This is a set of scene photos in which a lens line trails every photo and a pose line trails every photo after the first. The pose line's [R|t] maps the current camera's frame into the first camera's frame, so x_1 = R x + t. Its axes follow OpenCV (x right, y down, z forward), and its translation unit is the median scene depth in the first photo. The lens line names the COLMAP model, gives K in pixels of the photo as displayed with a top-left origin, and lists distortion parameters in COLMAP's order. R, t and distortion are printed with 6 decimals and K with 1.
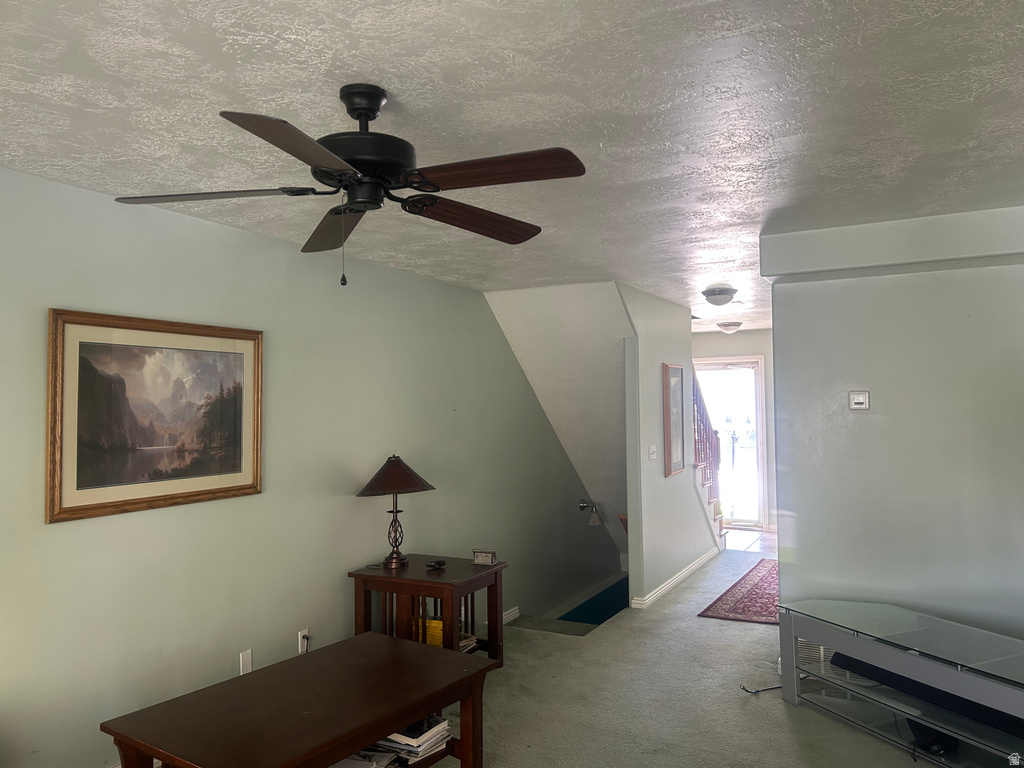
lens RADIAL K [[740.8, 0, 512.0], [0, 740.8, 384.0], [0, 0, 1]] dist [0.003104, 0.000820]
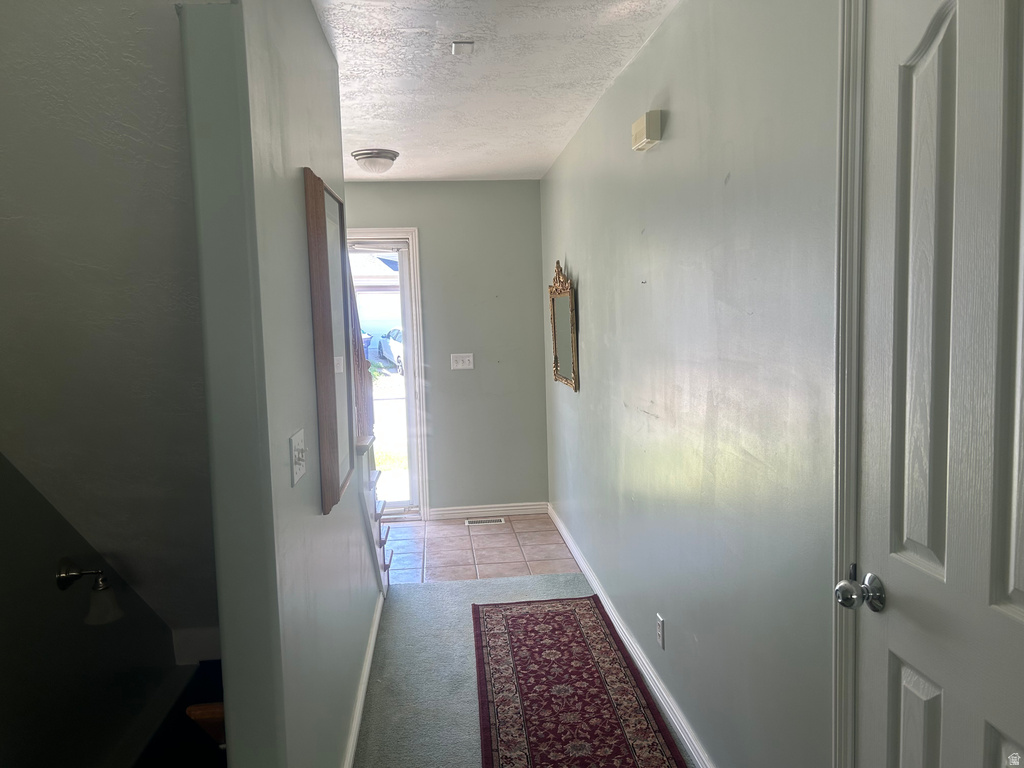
lens RADIAL K [[740.8, 0, 512.0], [0, 740.8, 384.0], [0, 0, 1]] dist [0.003104, 0.000820]
pose [[0.821852, -0.063716, 0.566127, 0.029425], [0.002001, 0.994043, 0.108973, 0.009863], [-0.569698, -0.088427, 0.817083, 0.224535]]
